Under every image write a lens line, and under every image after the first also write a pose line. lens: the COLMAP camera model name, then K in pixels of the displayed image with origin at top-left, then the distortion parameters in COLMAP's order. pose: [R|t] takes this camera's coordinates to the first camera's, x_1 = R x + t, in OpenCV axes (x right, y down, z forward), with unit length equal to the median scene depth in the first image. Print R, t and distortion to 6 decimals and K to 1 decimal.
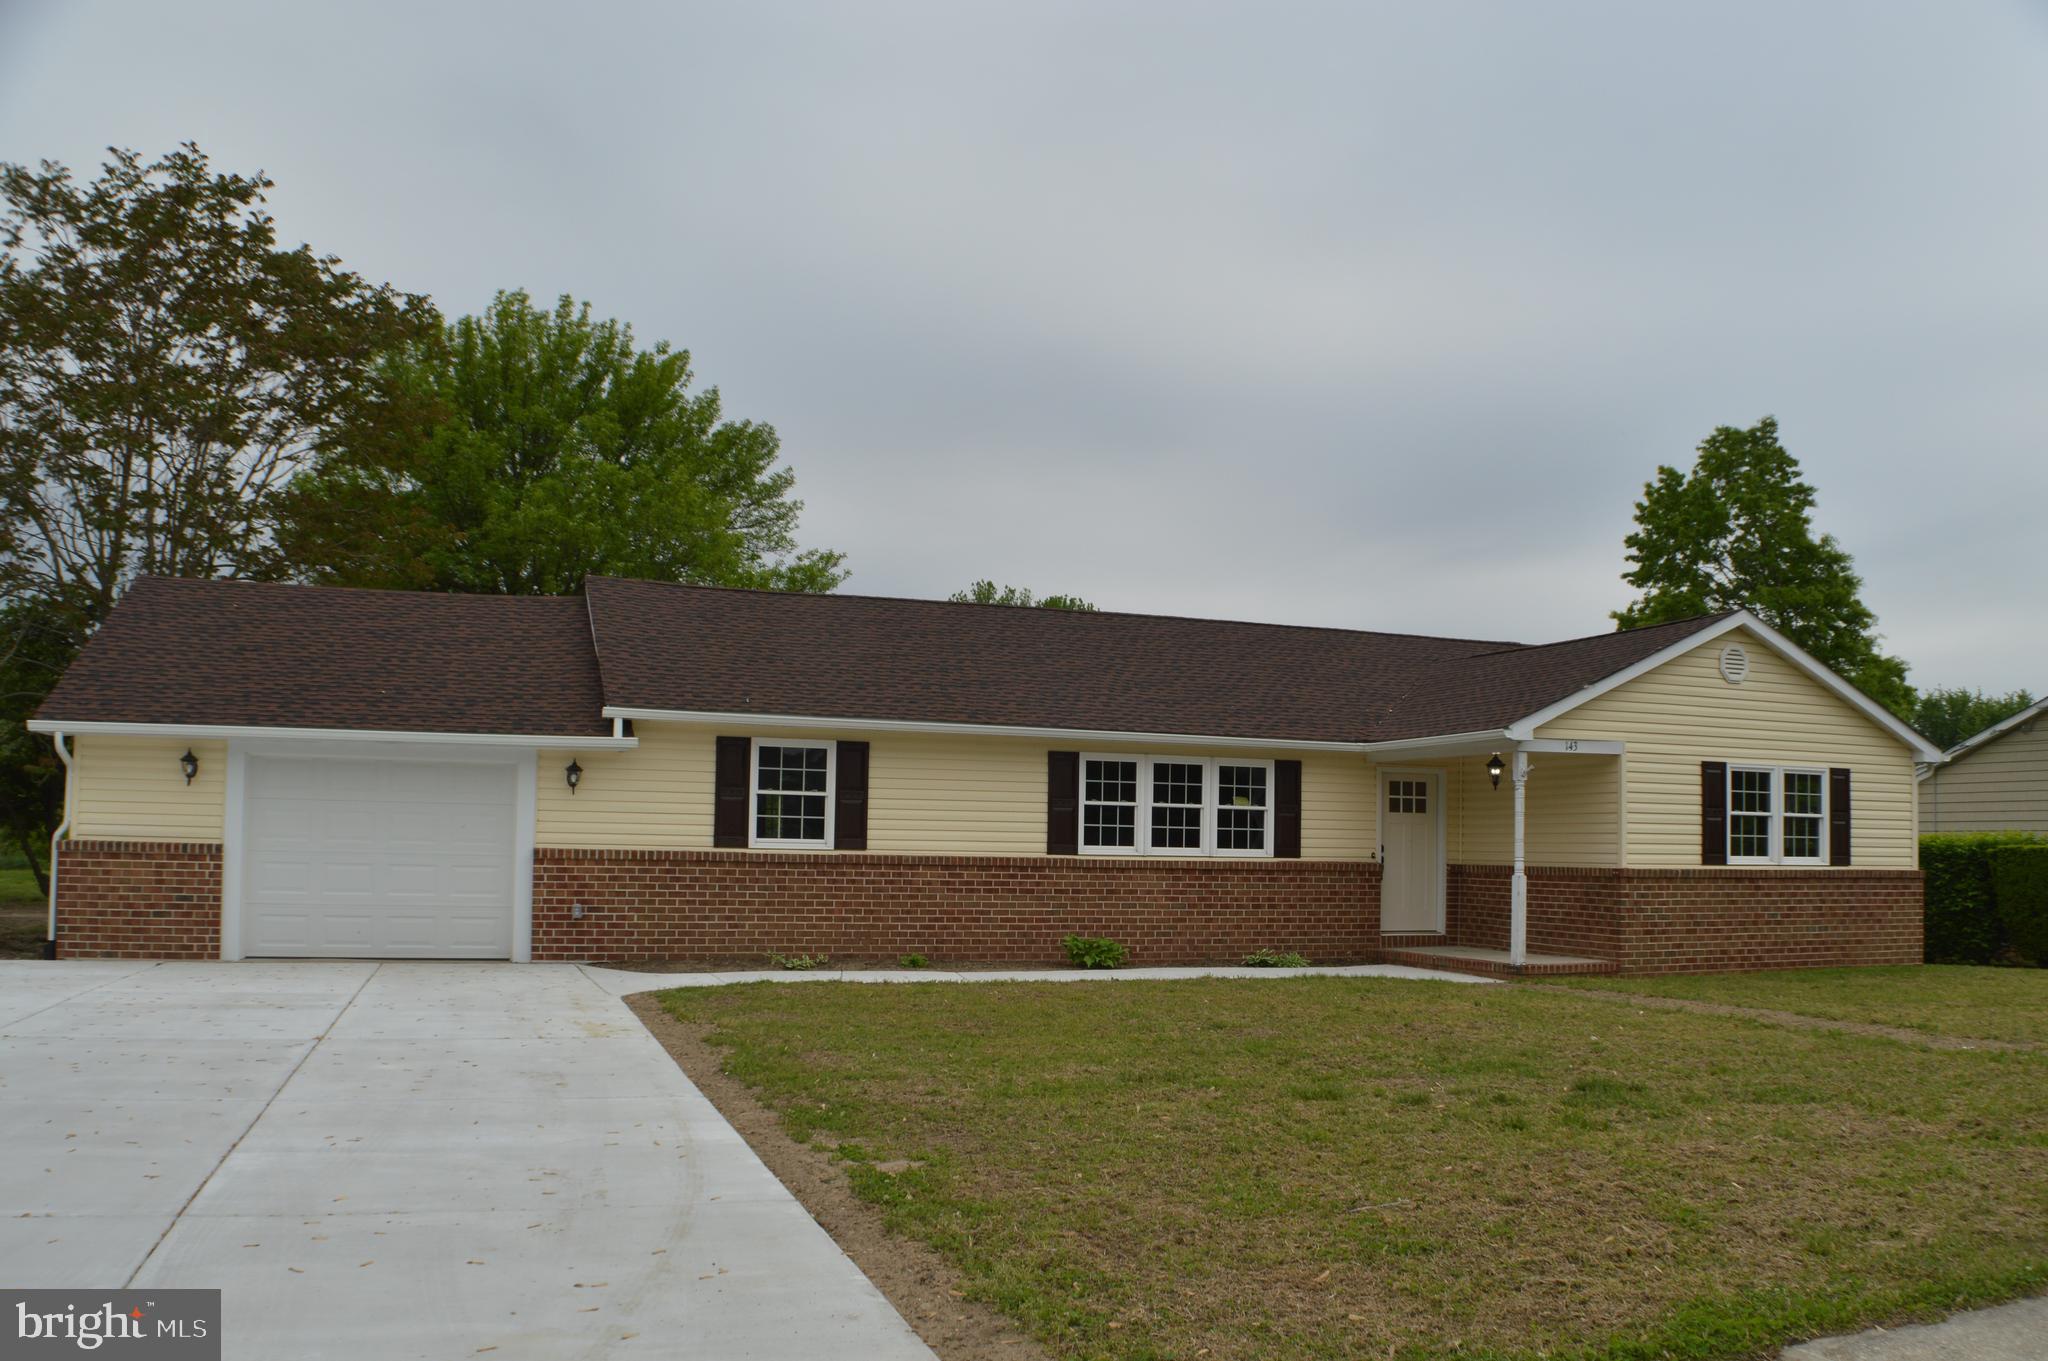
lens RADIAL K [[1591.1, 0, 1062.4], [0, 1591.1, 776.6], [0, 0, 1]] dist [-0.161282, 0.007096]
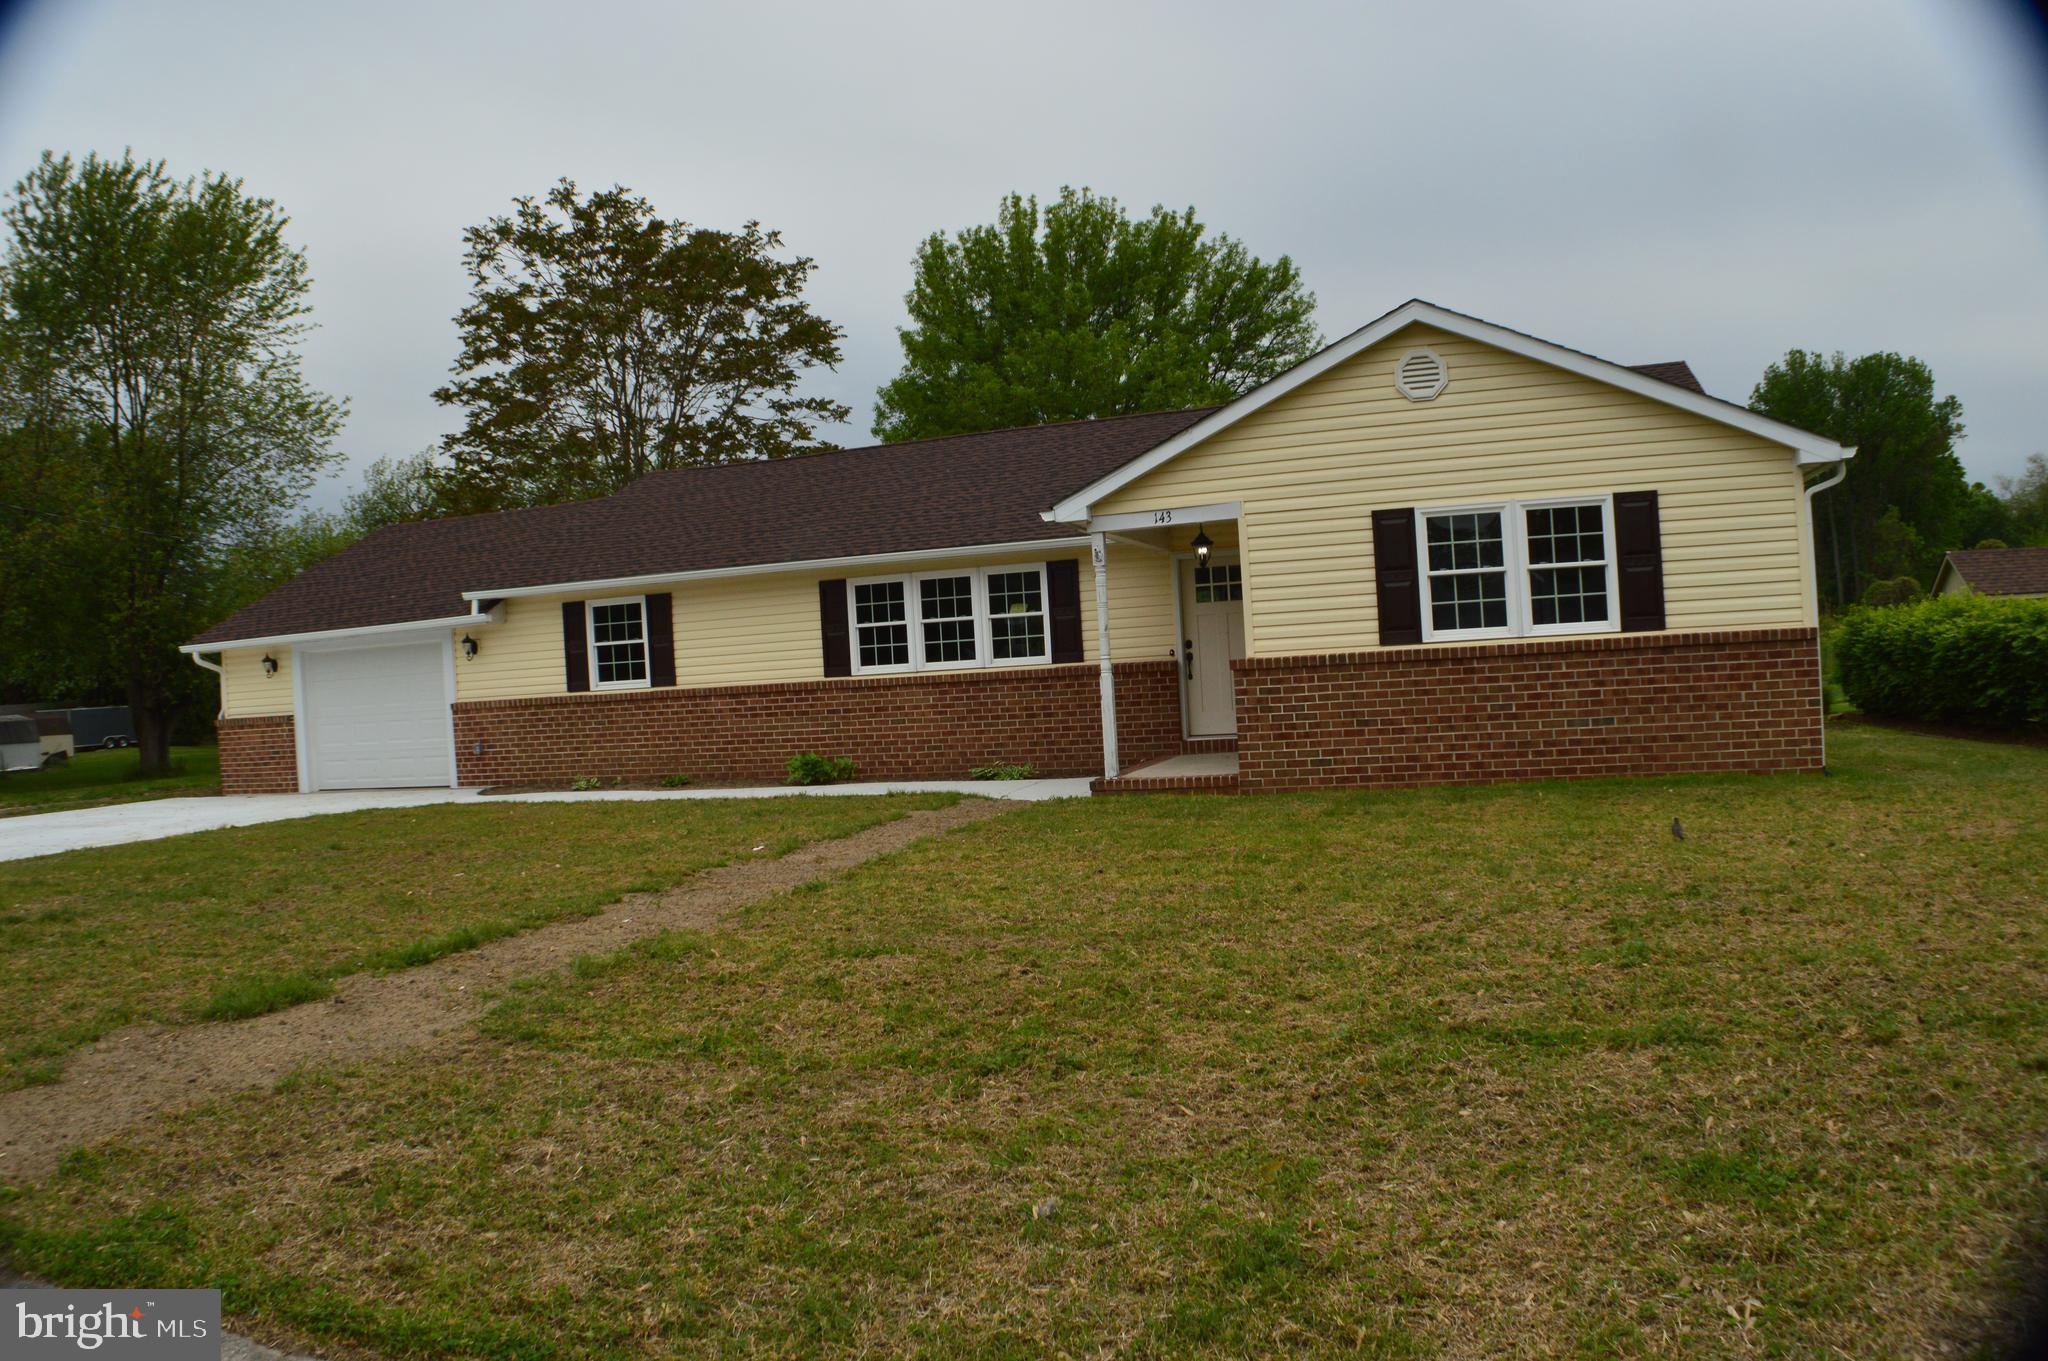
lens RADIAL K [[1428.3, 0, 1024.3], [0, 1428.3, 692.5], [0, 0, 1]] dist [-0.171943, 0.032255]
pose [[0.778317, -0.052252, -0.625694, 0.709875], [0.101083, 0.993960, 0.042735, 0.032161], [0.619682, -0.096508, 0.778897, 0.340897]]
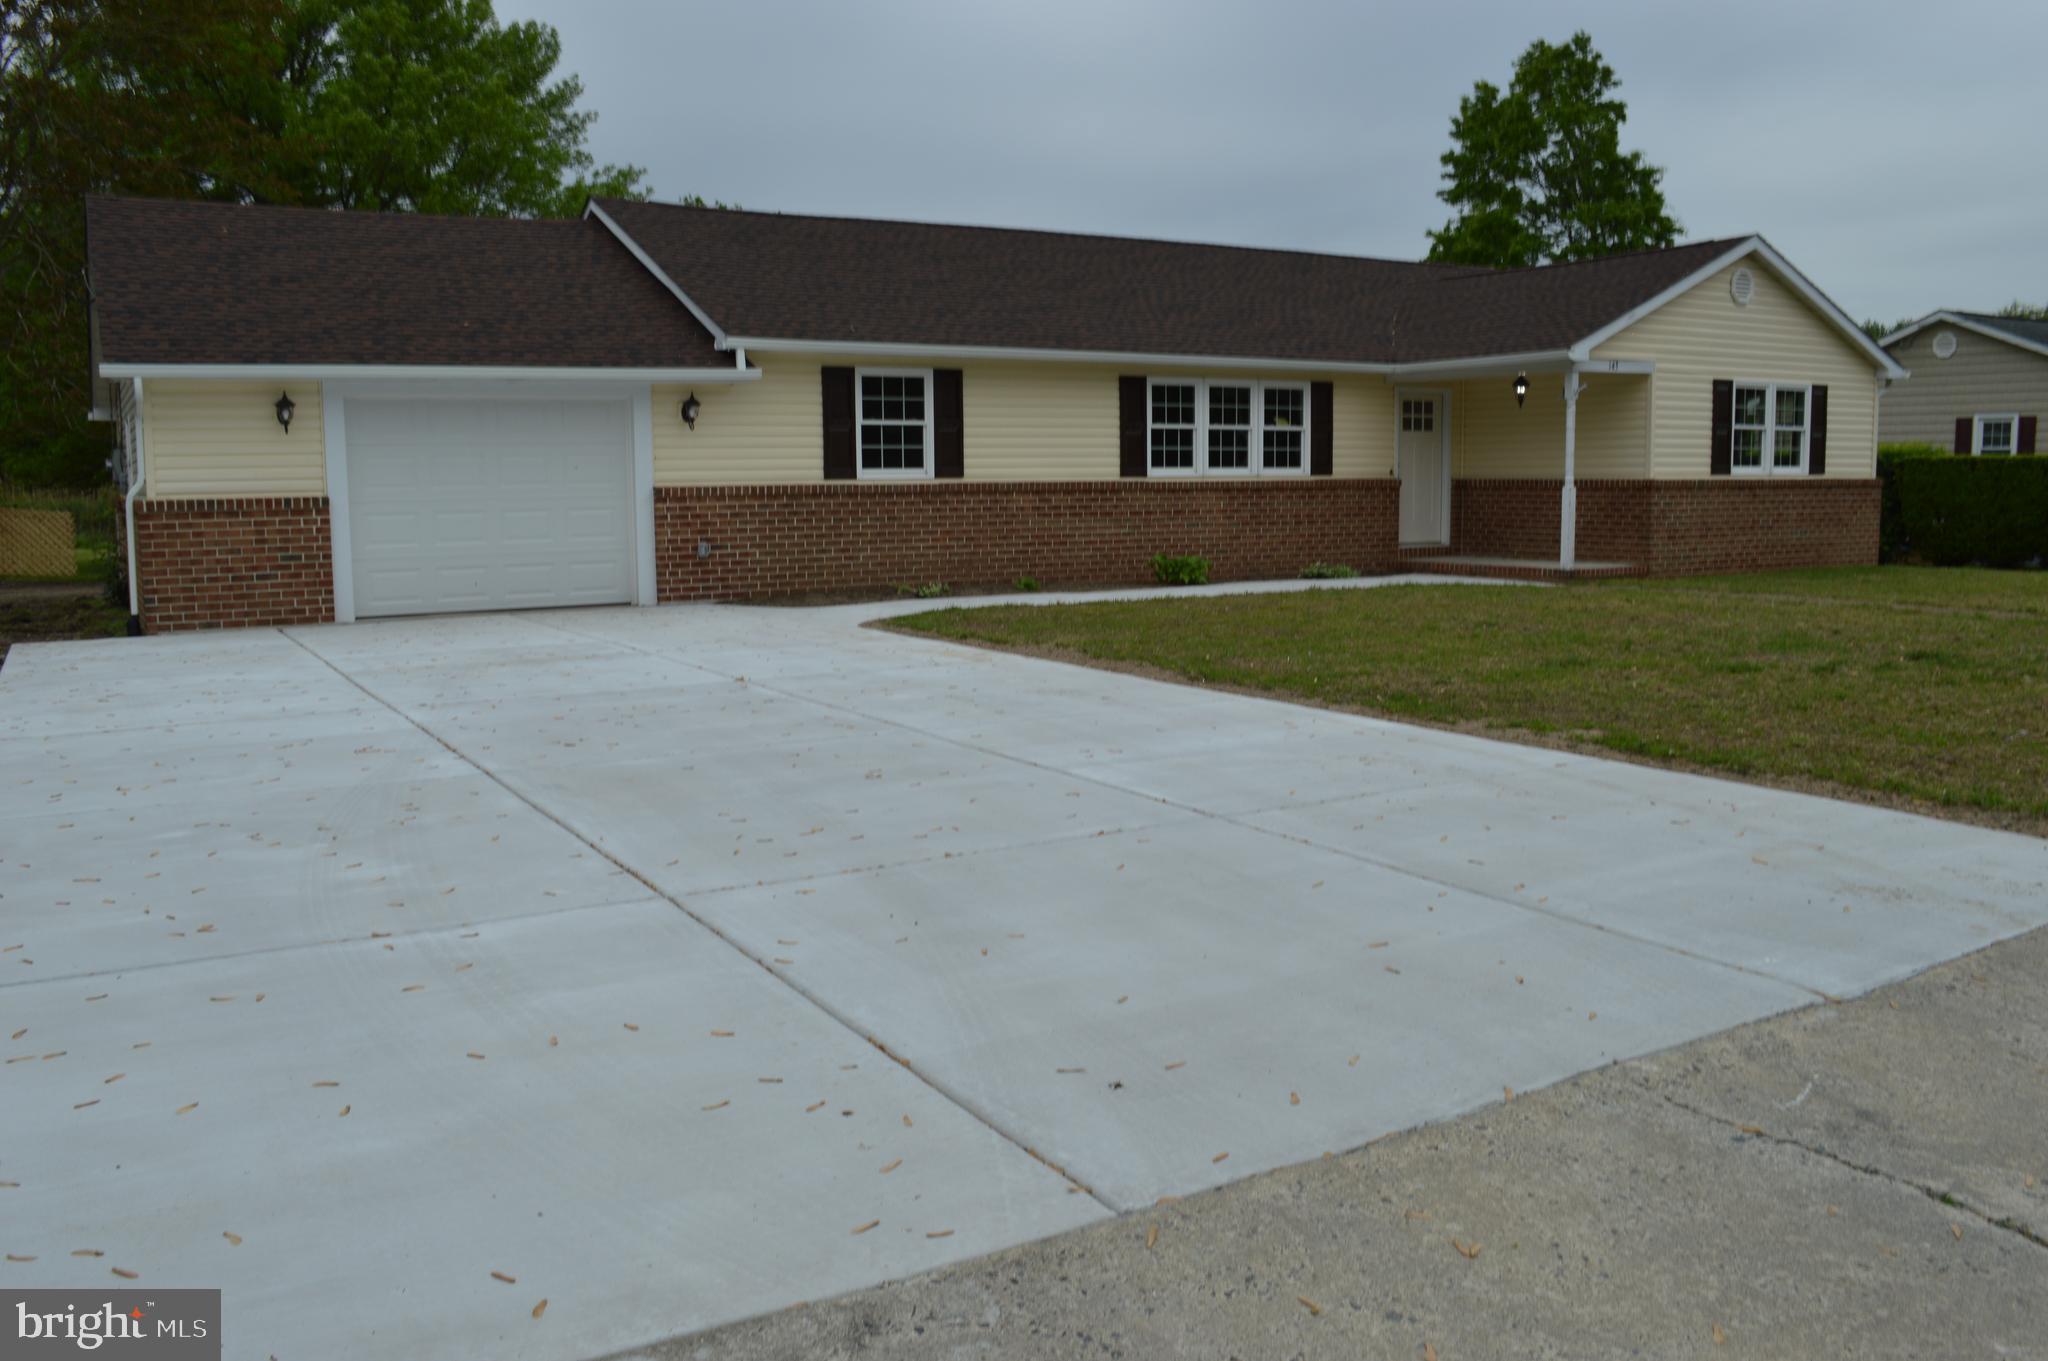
lens RADIAL K [[1626.2, 0, 1038.5], [0, 1626.2, 683.8], [0, 0, 1]] dist [-0.079490, 0.004242]
pose [[0.982323, -0.050792, 0.180172, -0.263276], [0.019227, 0.984771, 0.172789, -0.002322], [-0.186205, -0.166271, 0.968340, -0.031361]]
